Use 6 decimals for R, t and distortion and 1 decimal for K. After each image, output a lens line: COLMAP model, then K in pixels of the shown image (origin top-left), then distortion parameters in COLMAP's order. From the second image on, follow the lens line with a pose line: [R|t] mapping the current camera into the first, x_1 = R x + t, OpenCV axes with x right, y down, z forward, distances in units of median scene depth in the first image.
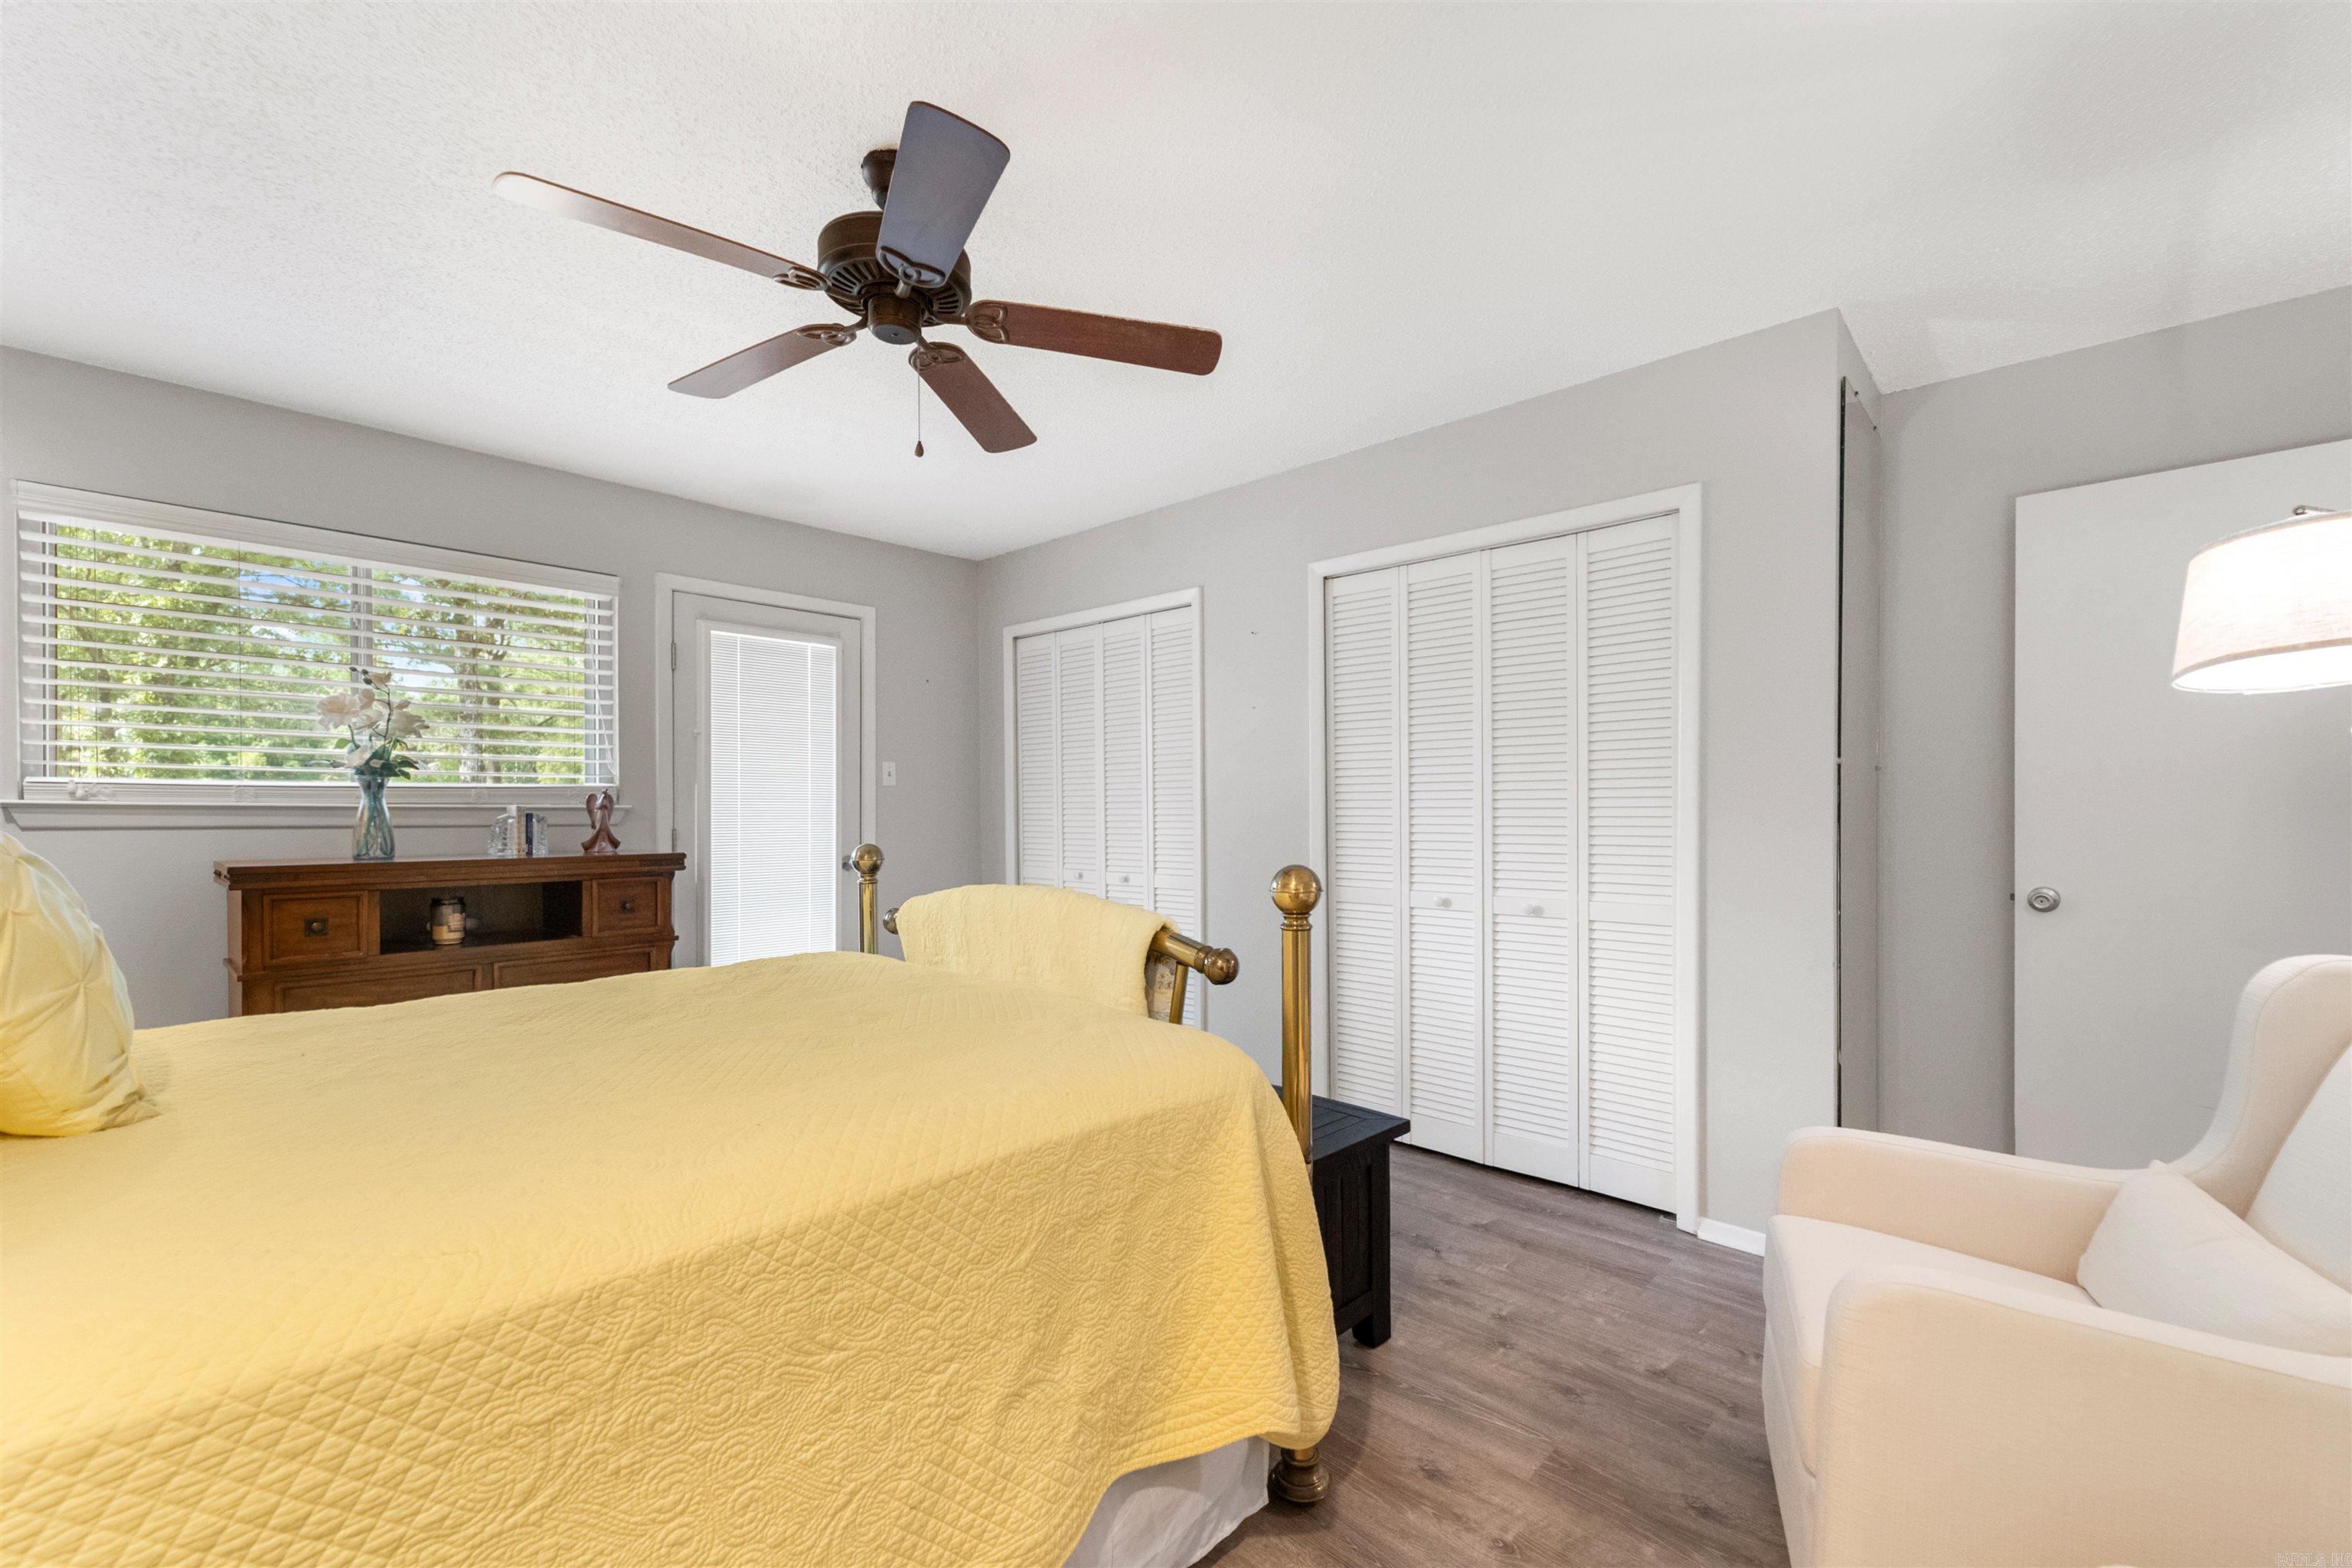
lens RADIAL K [[968.6, 0, 1184.8], [0, 968.6, 814.4], [0, 0, 1]] dist [0.000421, -0.000053]
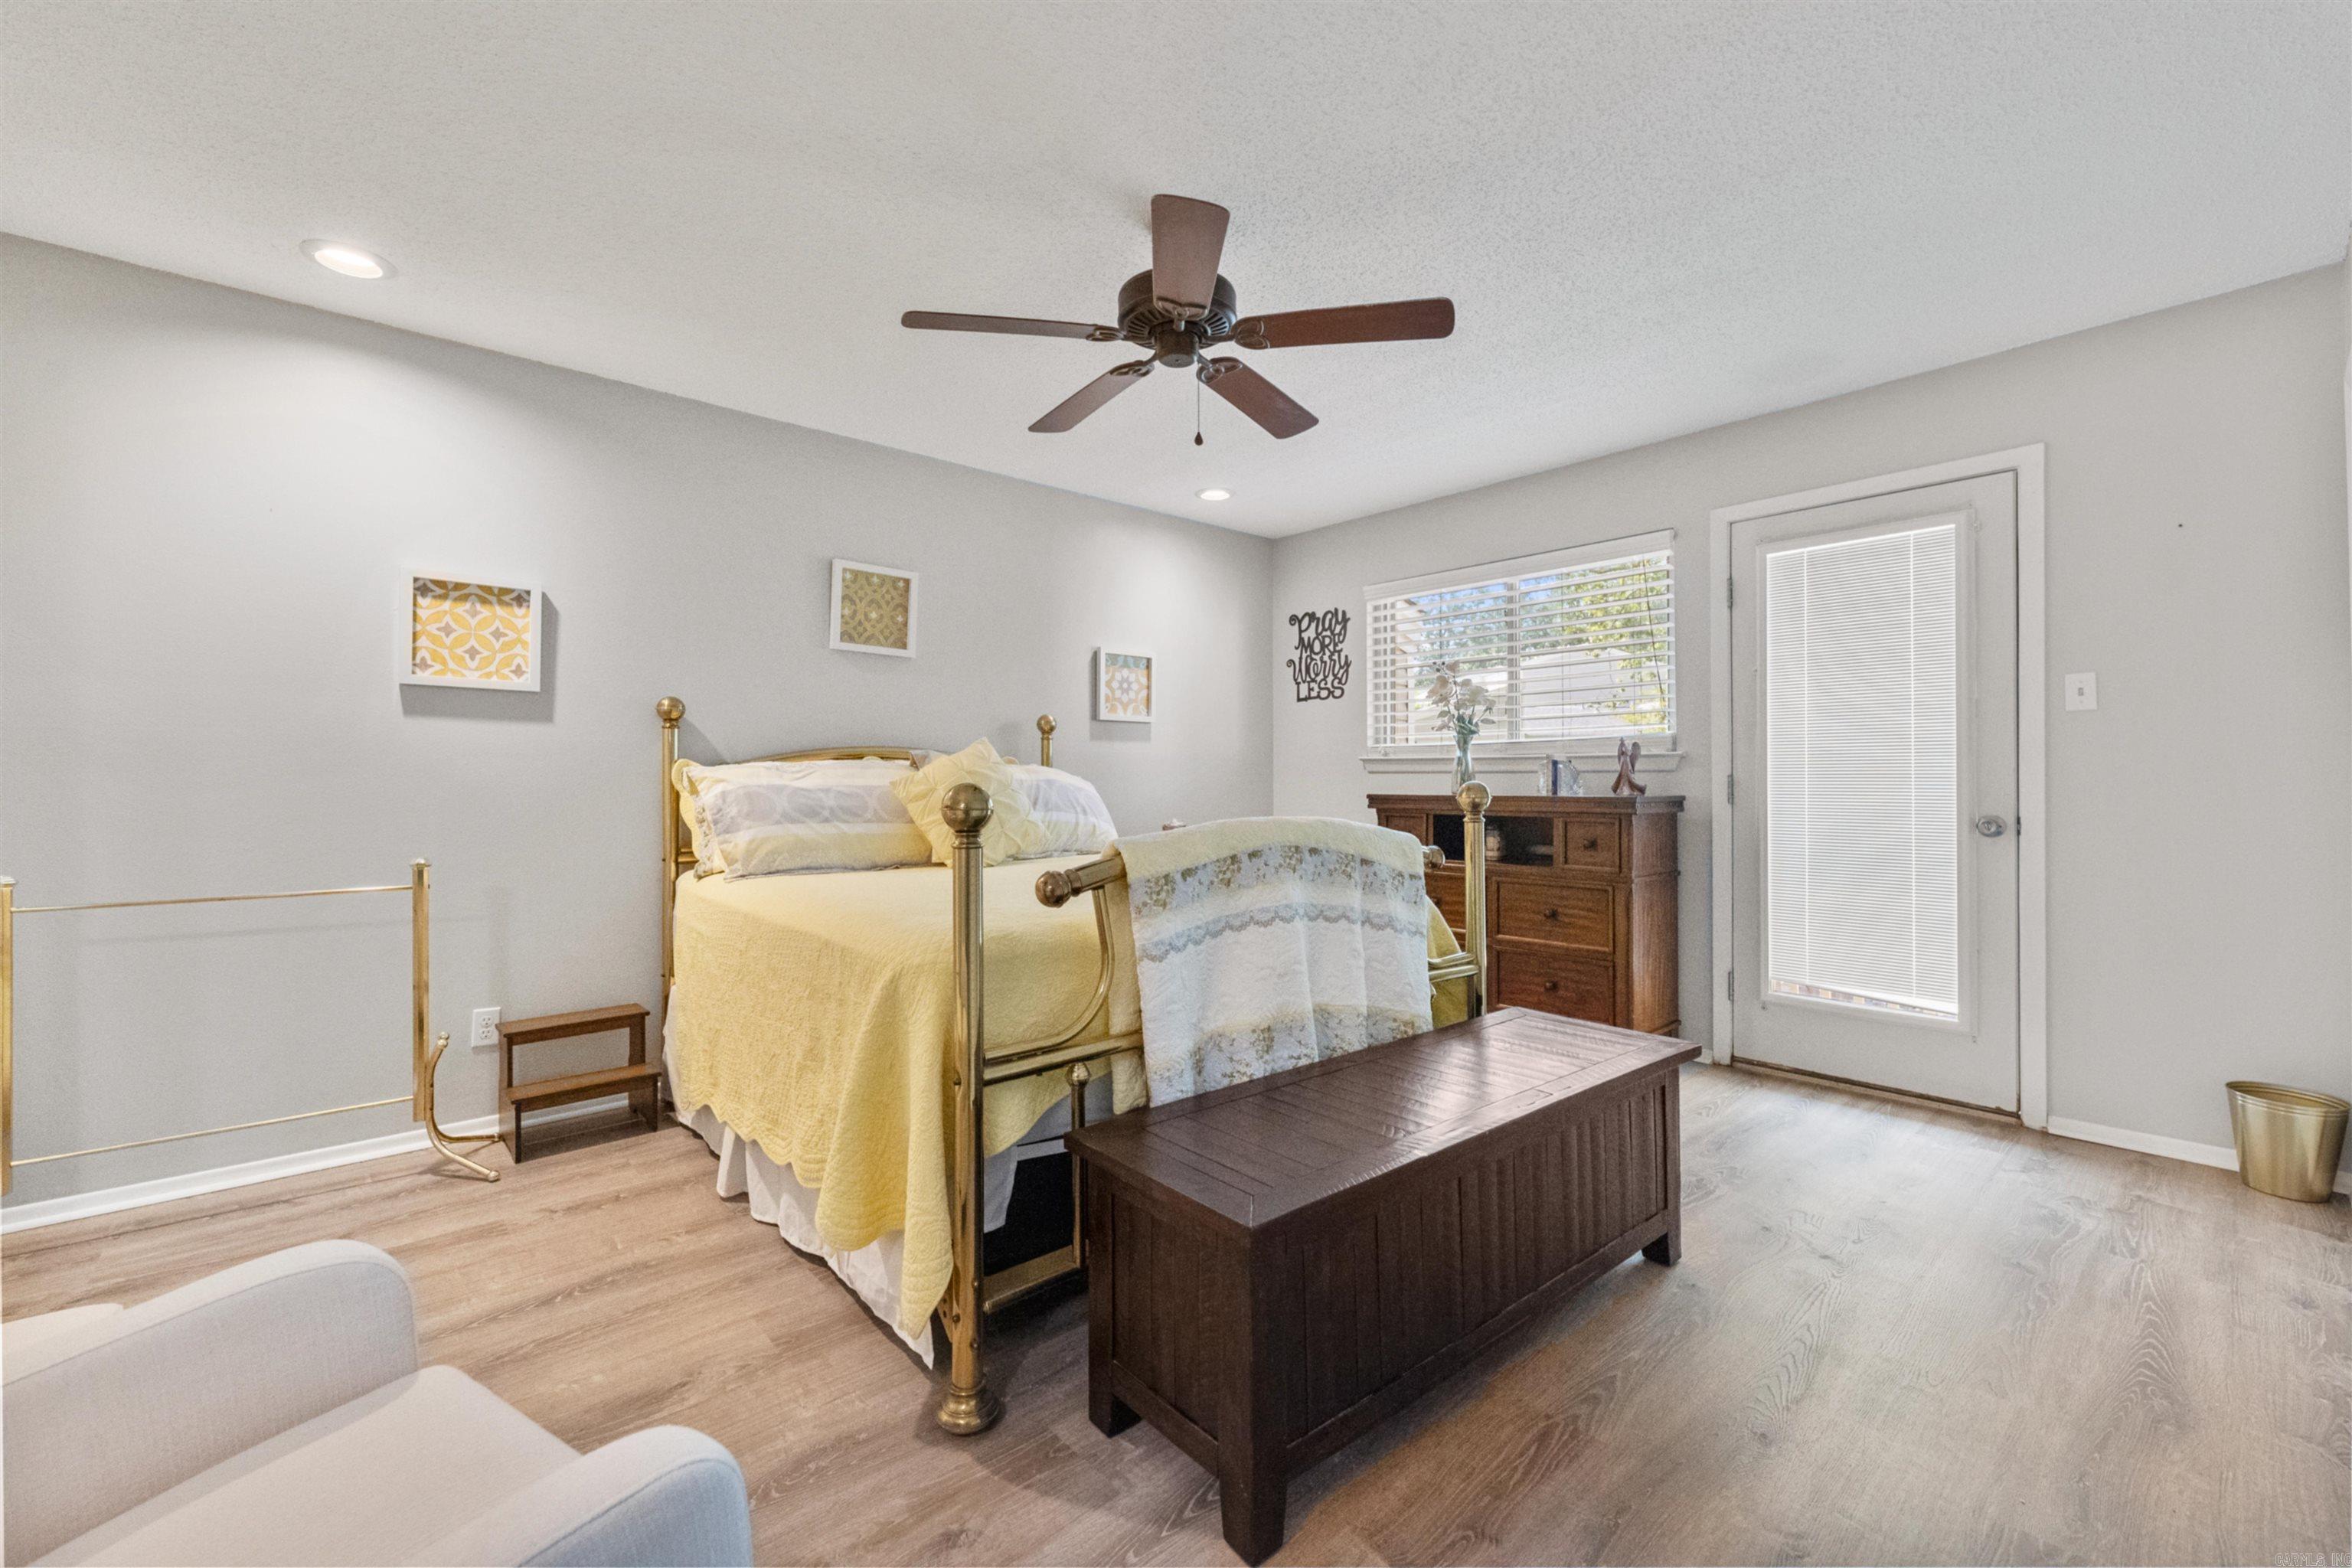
lens RADIAL K [[956.8, 0, 1187.1], [0, 956.8, 779.7], [0, 0, 1]] dist [0.001207, -0.000098]
pose [[-0.101630, -0.001797, -0.994821, 0.601004], [-0.002382, 0.999996, -0.001563, 0.029297], [0.994819, 0.002211, -0.101633, 0.745259]]
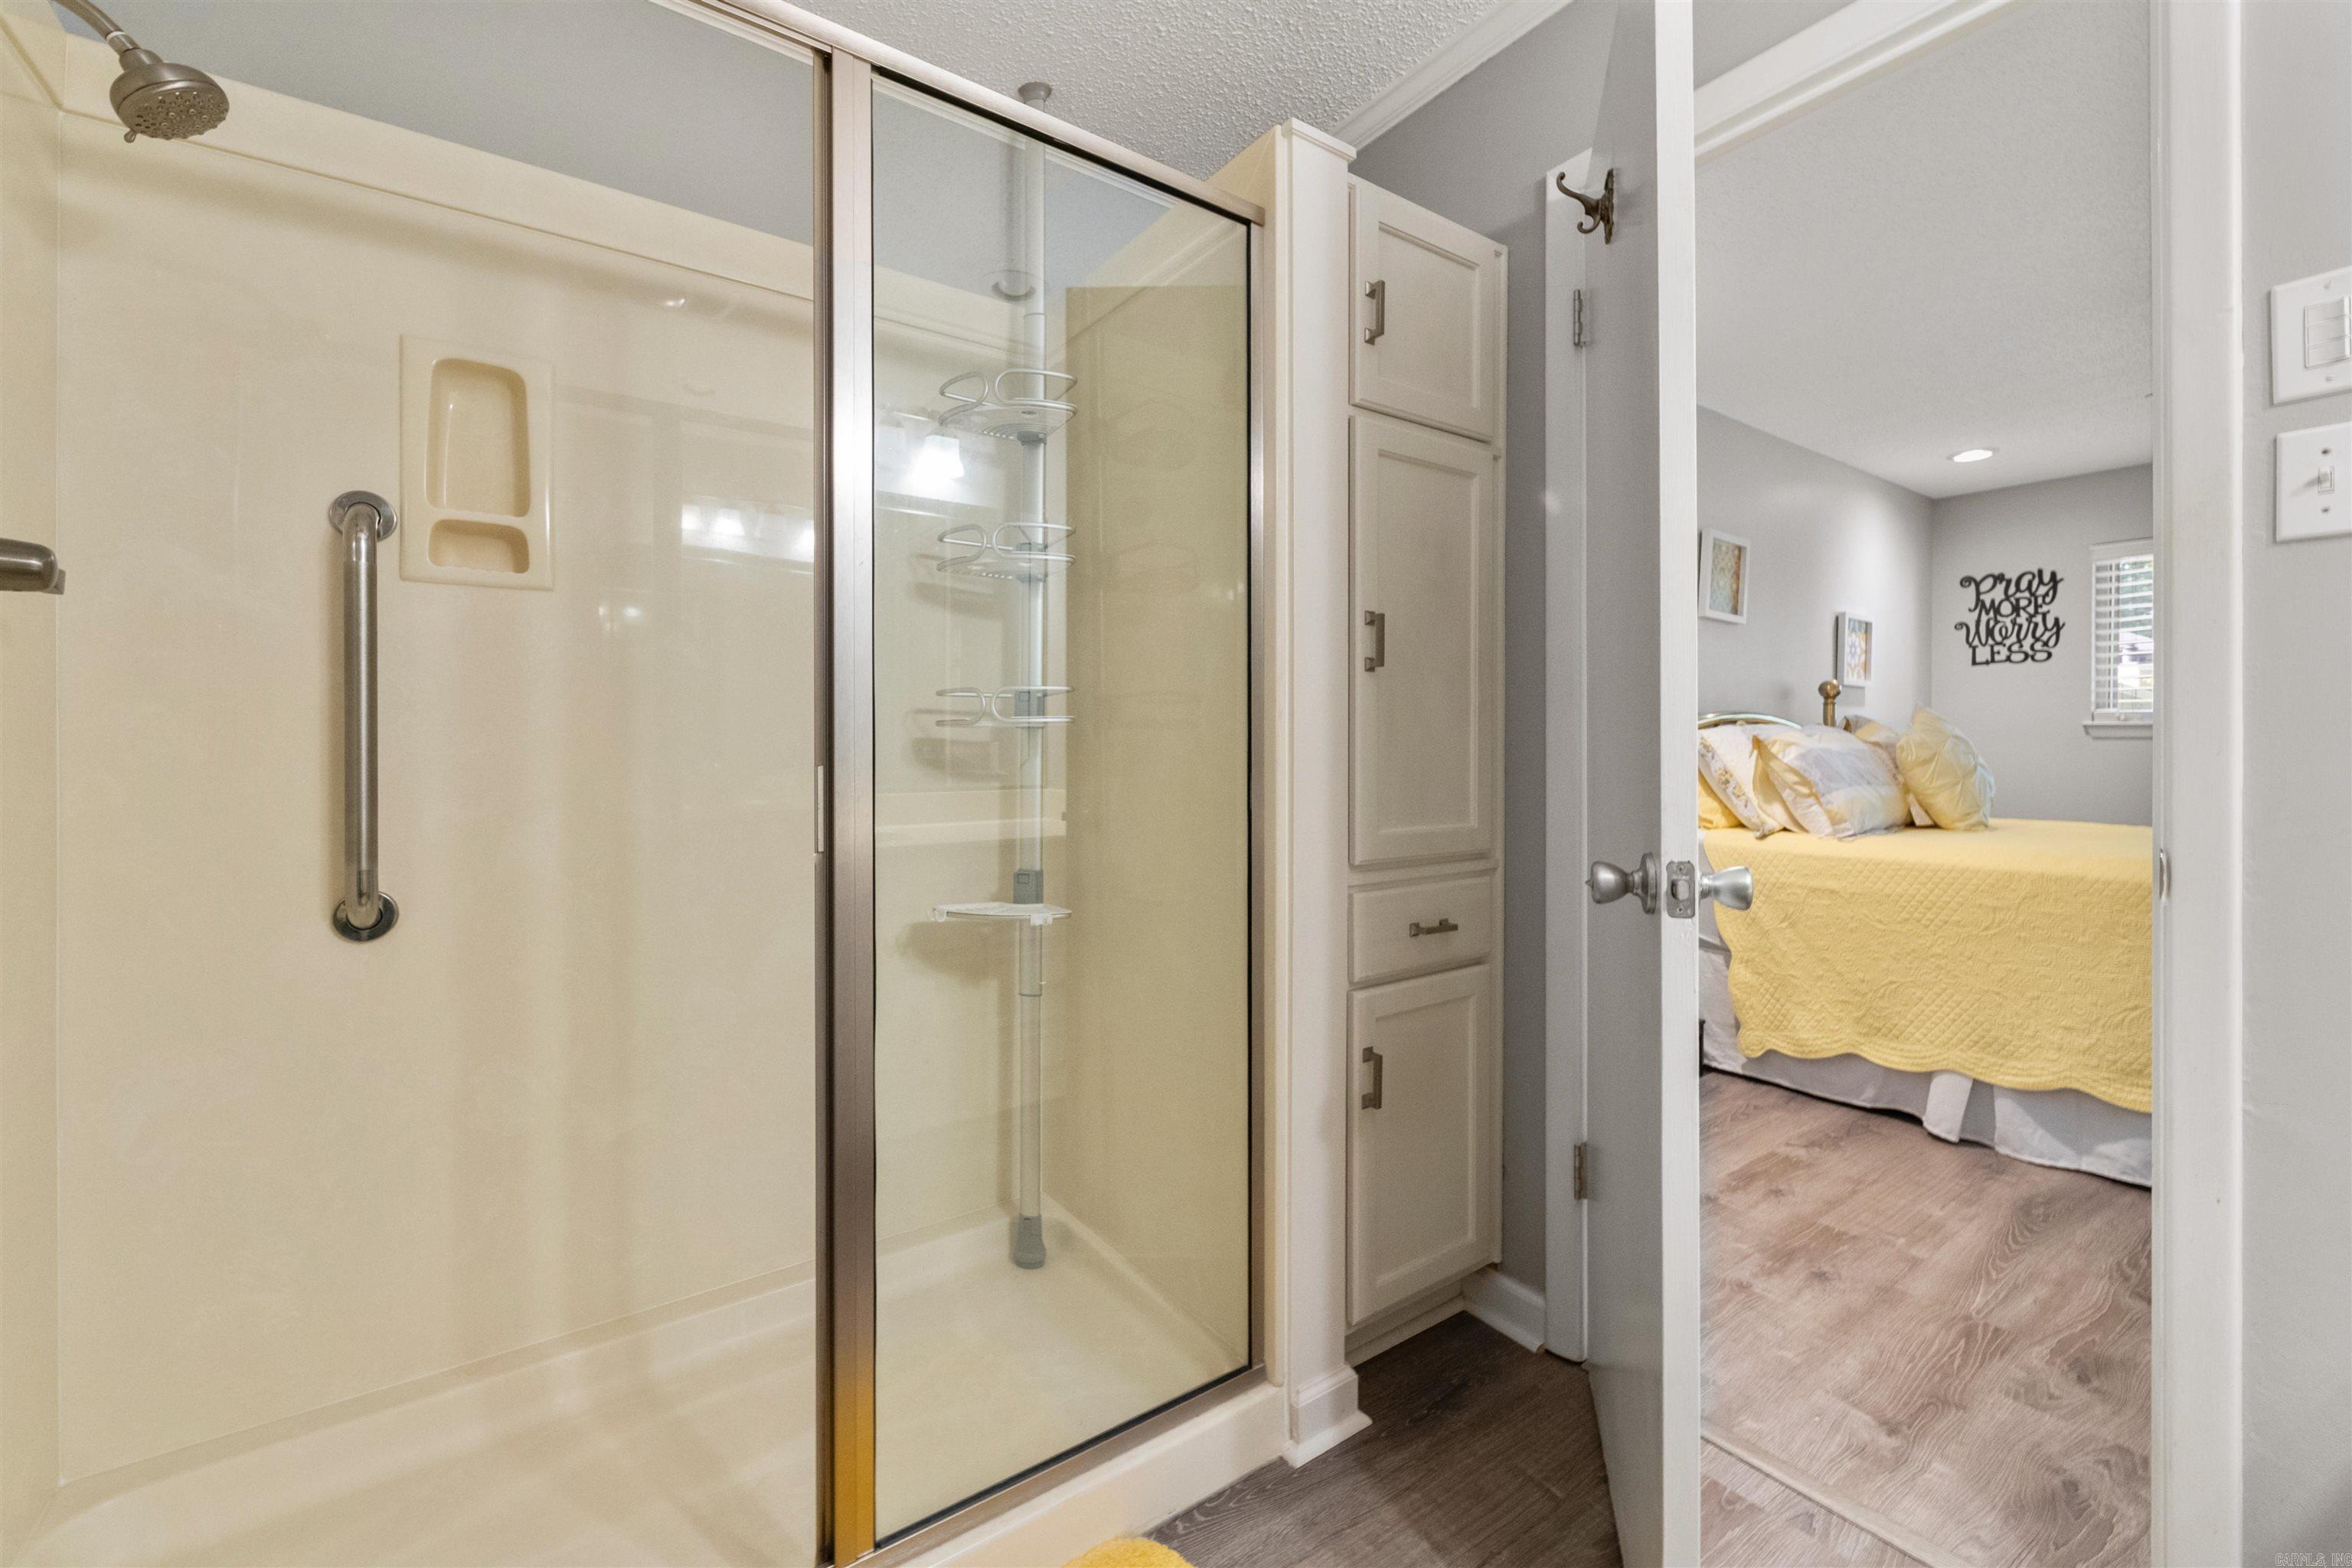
lens RADIAL K [[959.4, 0, 1177.5], [0, 959.4, 754.3], [0, 0, 1]] dist [0.001293, 0.000043]
pose [[-0.210451, 0.007076, -0.977579, 0.816133], [-0.006346, 0.999943, 0.008604, 0.036317], [0.977584, 0.008015, -0.210394, -0.255909]]
